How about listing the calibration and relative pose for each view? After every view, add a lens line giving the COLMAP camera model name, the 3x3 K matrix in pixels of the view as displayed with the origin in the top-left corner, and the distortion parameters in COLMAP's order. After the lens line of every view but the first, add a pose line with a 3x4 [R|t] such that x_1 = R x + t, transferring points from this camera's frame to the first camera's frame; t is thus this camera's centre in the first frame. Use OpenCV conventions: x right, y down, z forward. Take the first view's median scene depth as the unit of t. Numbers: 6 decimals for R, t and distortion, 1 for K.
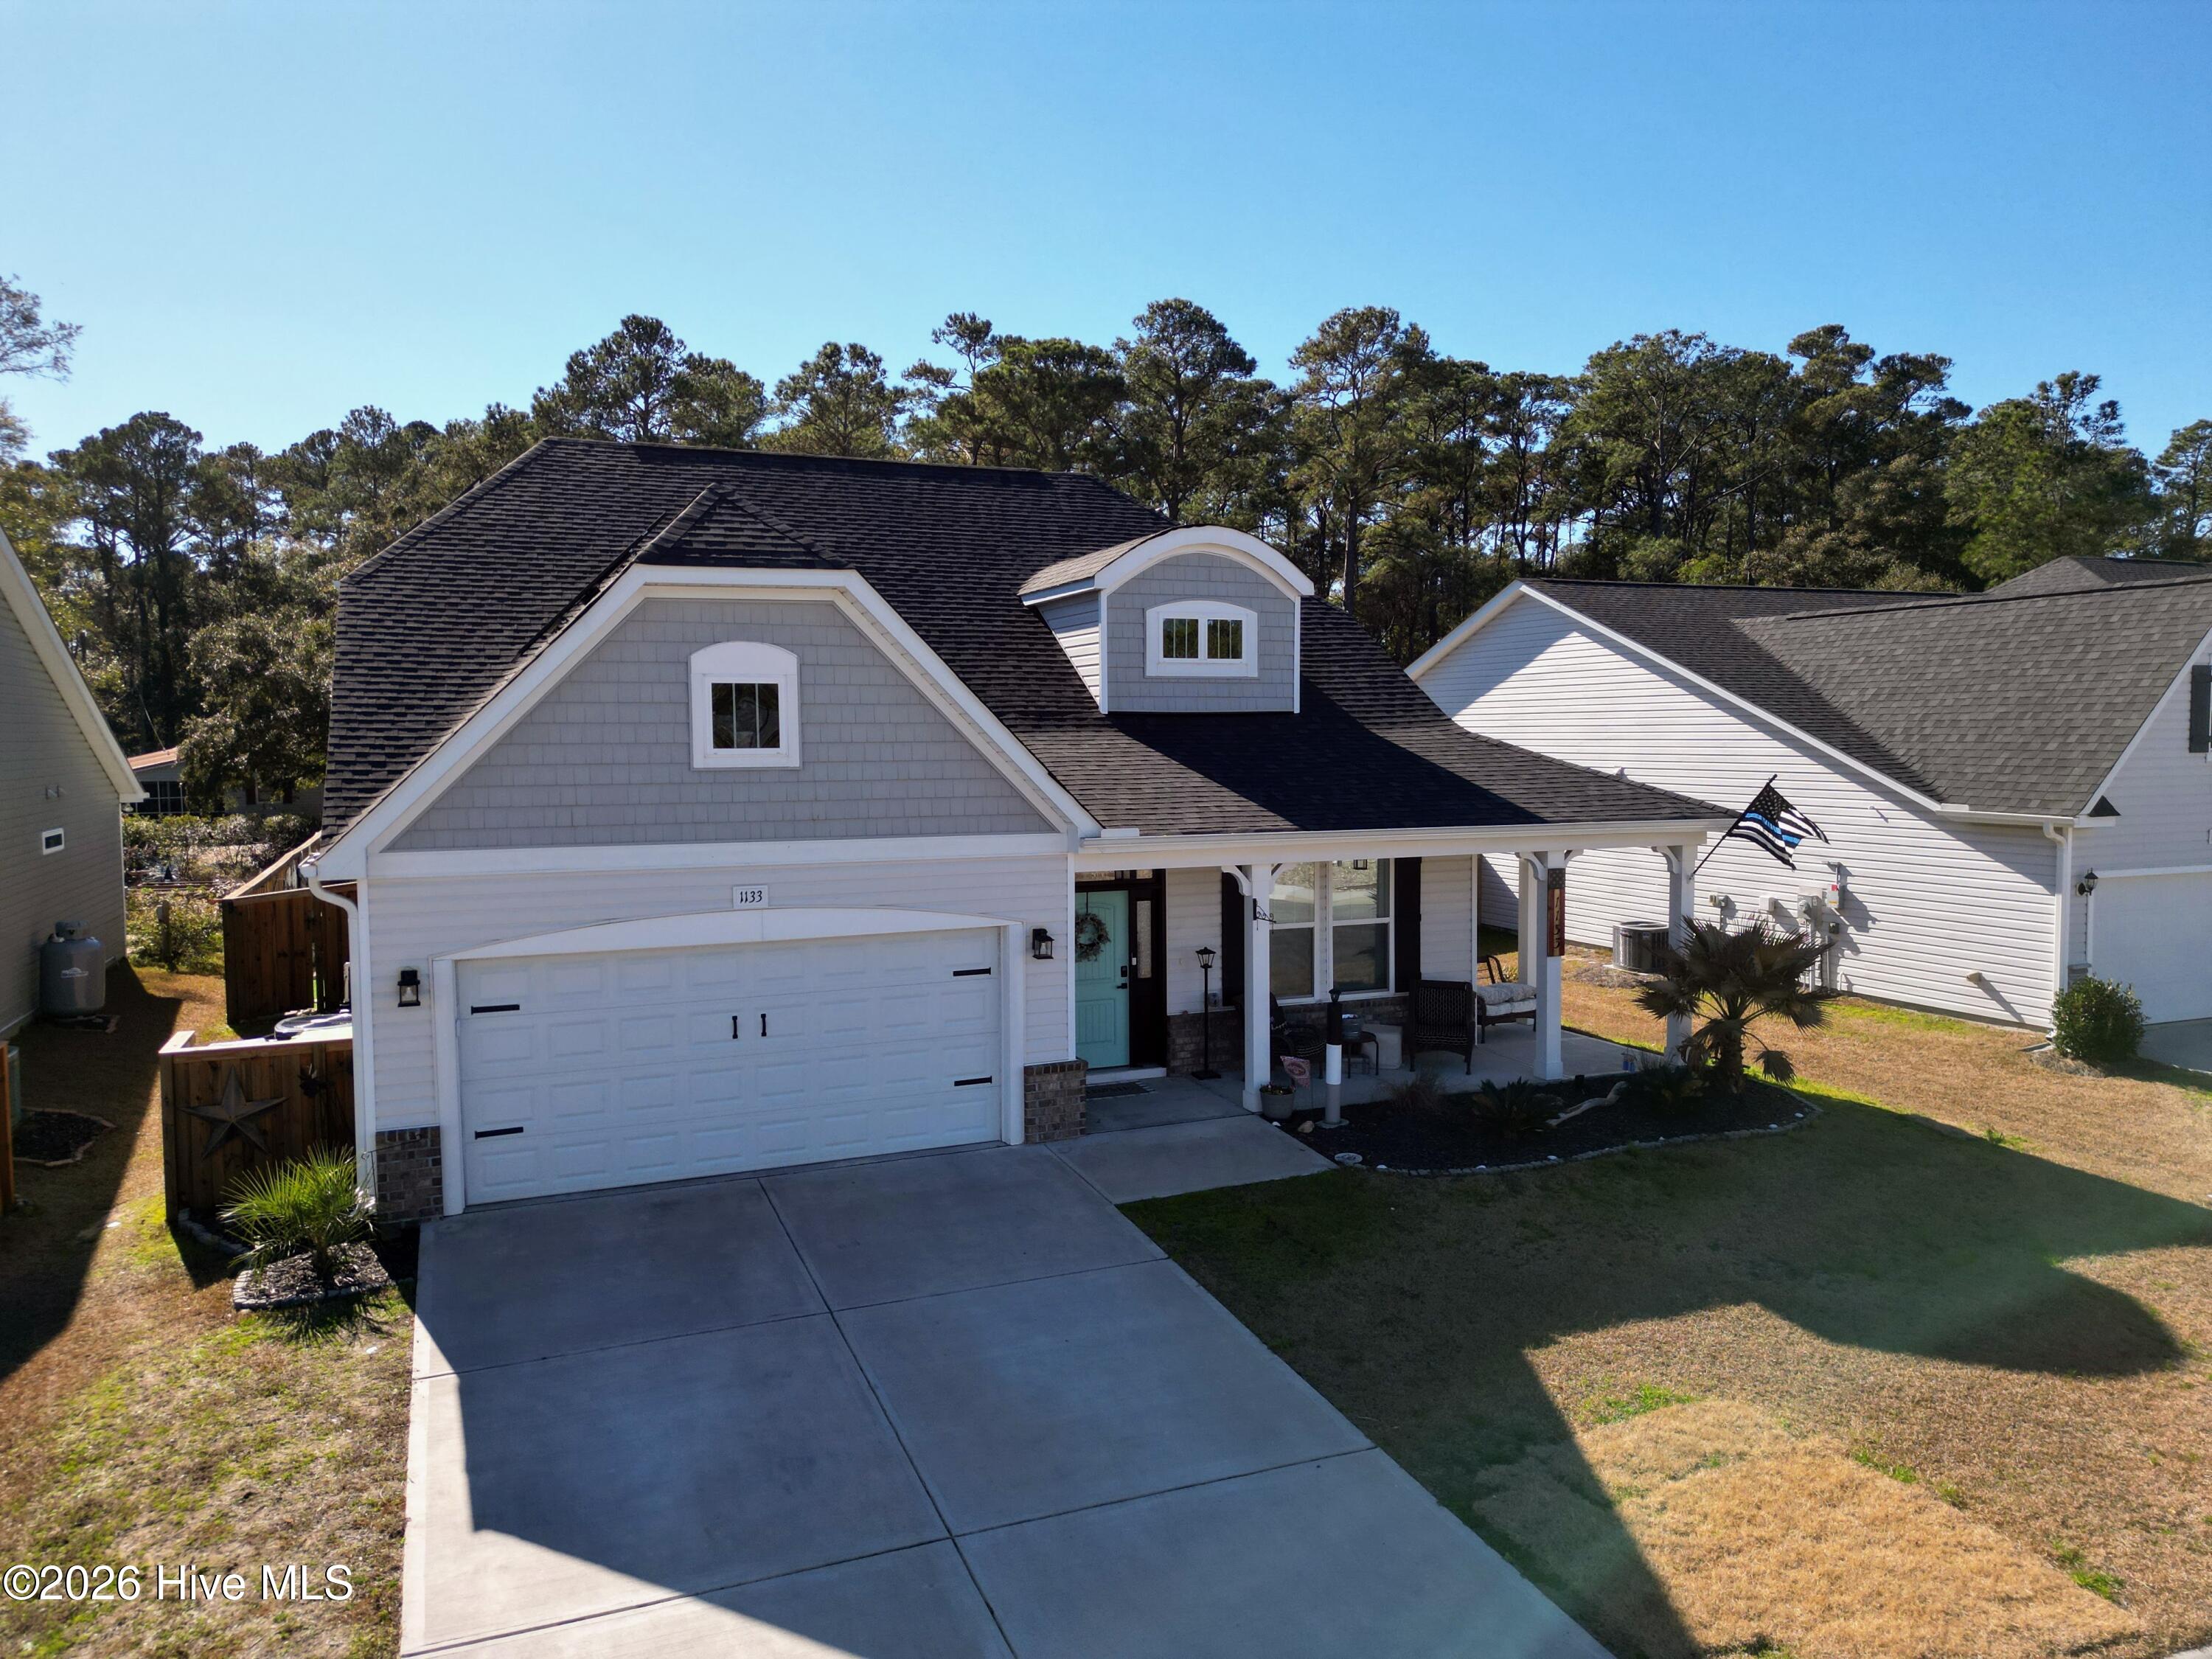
lens RADIAL K [[1540.1, 0, 1116.1], [0, 1540.1, 823.2], [0, 0, 1]] dist [0.086743, -0.085116]
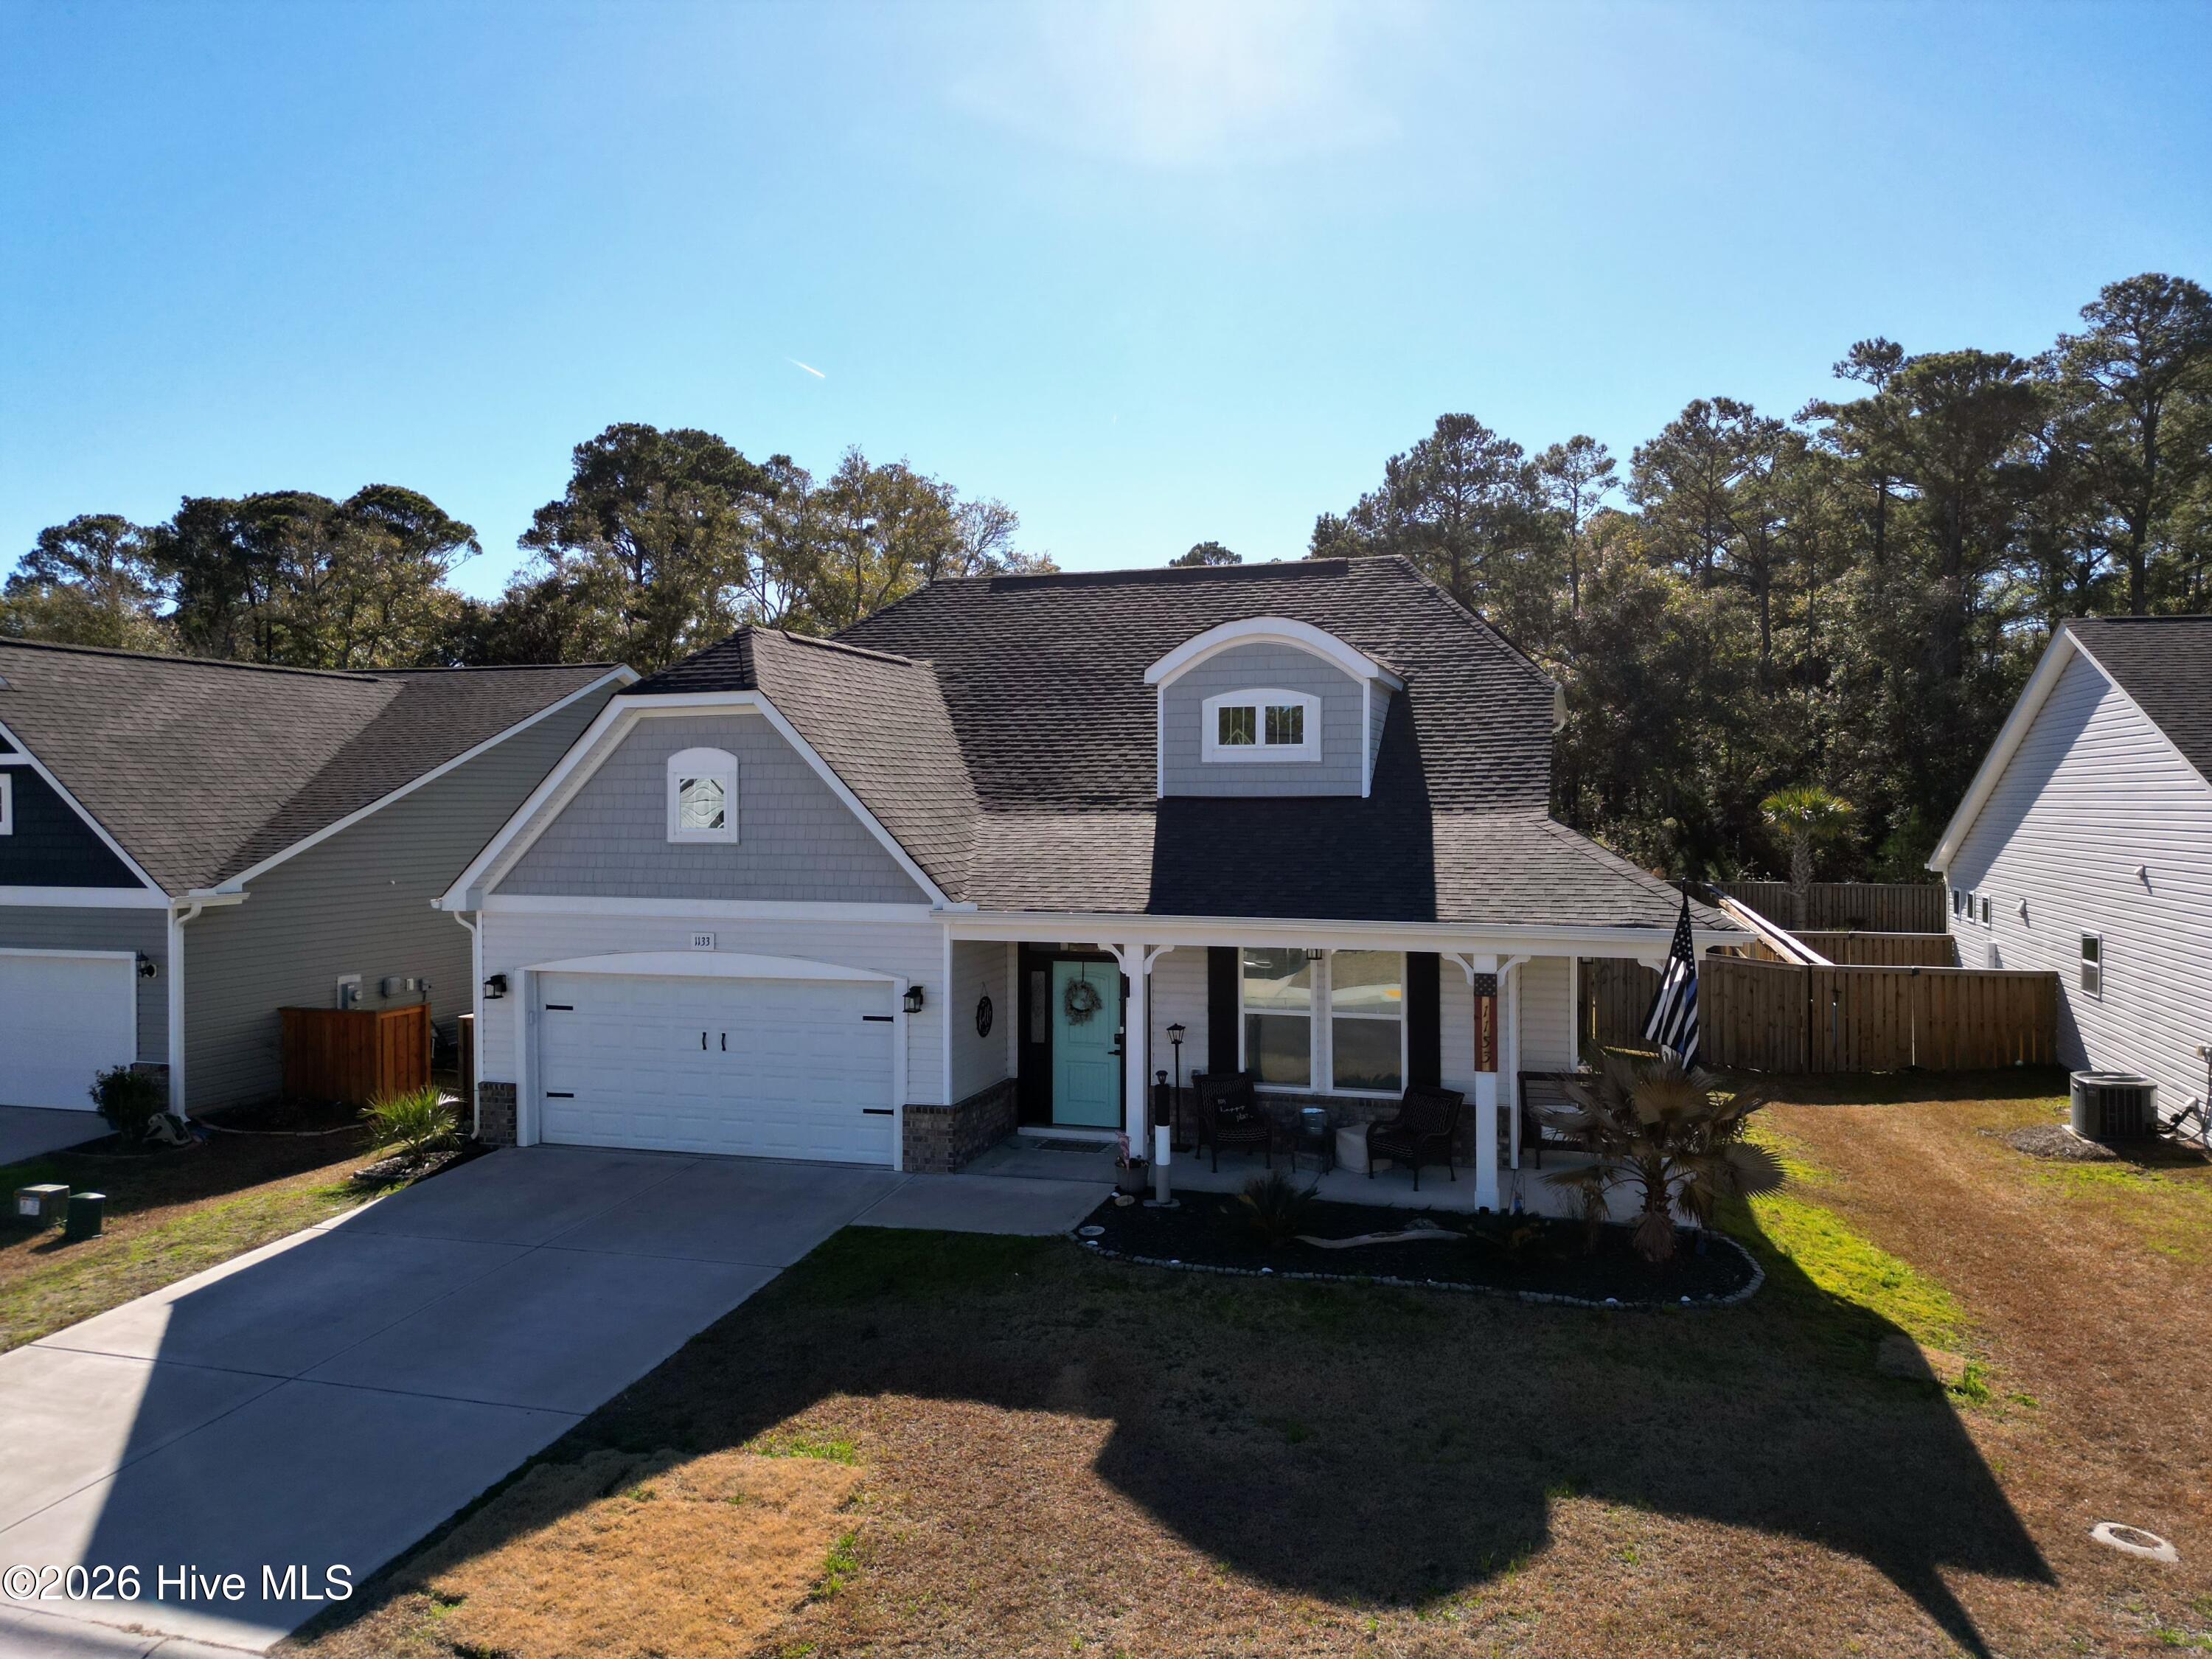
lens RADIAL K [[1540.1, 0, 1116.1], [0, 1540.1, 823.2], [0, 0, 1]] dist [0.086743, -0.085116]
pose [[0.769275, 0.014187, -0.638760, 0.834490], [-0.041410, 0.998759, -0.027688, -0.029196], [0.637574, 0.047750, 0.768908, 0.201904]]
